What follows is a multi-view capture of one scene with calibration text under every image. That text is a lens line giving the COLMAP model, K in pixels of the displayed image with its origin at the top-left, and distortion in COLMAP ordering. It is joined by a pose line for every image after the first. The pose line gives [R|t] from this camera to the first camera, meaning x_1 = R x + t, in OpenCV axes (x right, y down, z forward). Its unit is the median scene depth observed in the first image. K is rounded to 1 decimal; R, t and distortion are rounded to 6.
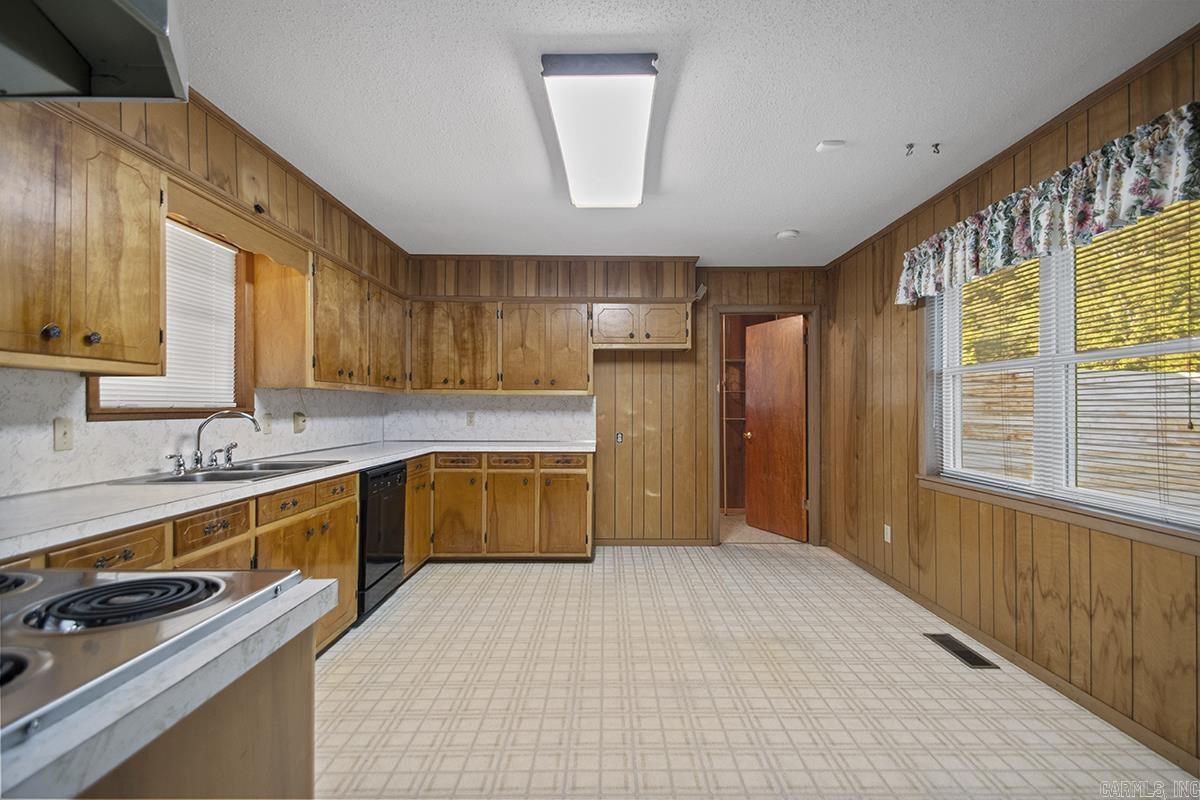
lens RADIAL K [[556.4, 0, 611.3], [0, 556.4, 405.7], [0, 0, 1]] dist [0.005249, -0.010724]
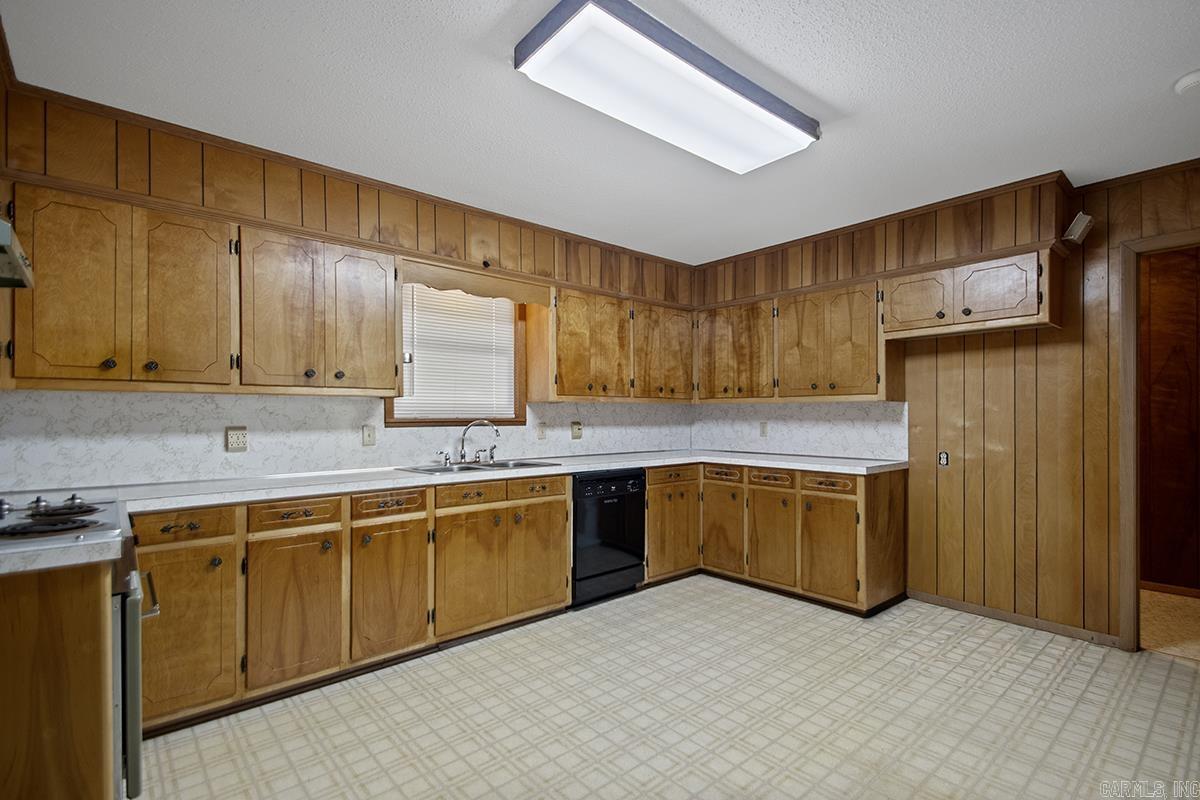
lens RADIAL K [[554.9, 0, 599.0], [0, 554.9, 419.1], [0, 0, 1]] dist [0.000495, -0.000397]
pose [[0.645485, 0.000327, -0.763773, 0.315465], [0.005995, 0.999967, 0.005495, -0.000049], [0.763749, -0.008126, 0.645462, 0.224592]]
